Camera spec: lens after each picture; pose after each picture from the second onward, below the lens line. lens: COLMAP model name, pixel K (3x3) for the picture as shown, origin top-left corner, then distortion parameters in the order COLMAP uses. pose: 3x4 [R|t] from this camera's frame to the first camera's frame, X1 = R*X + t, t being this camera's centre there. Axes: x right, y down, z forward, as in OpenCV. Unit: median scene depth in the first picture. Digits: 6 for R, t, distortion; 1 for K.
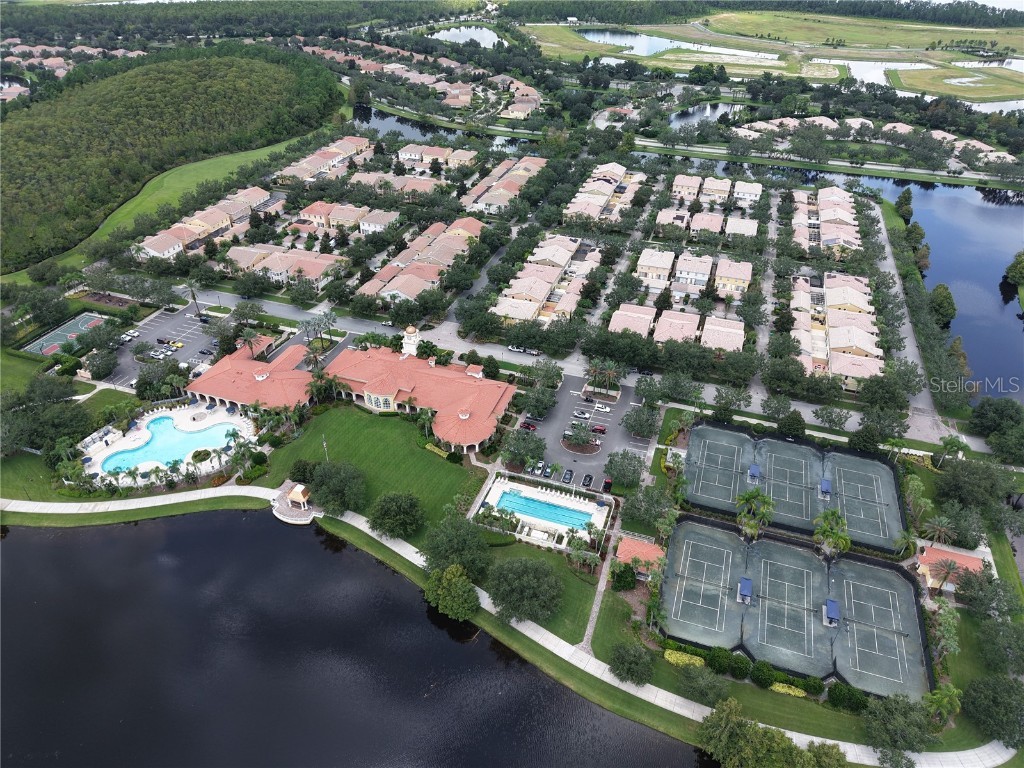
lens RADIAL K [[691.1, 0, 513.0], [0, 691.1, 383.2], [0, 0, 1]] dist [0.015154, -0.012615]
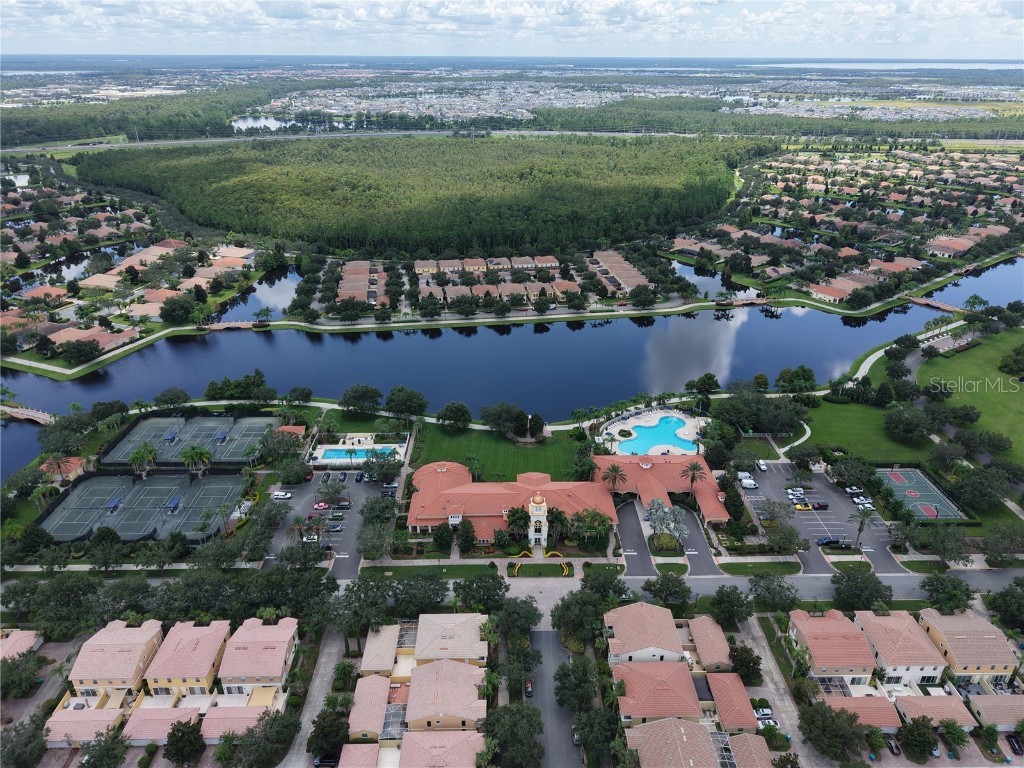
lens RADIAL K [[691.1, 0, 517.9], [0, 691.1, 387.9], [0, 0, 1]] dist [0.015154, -0.012615]
pose [[-0.938742, 0.129045, -0.319548, 0.144135], [-0.213506, 0.510077, 0.833209, -0.922435], [0.270516, 0.850393, -0.451279, 1.354271]]
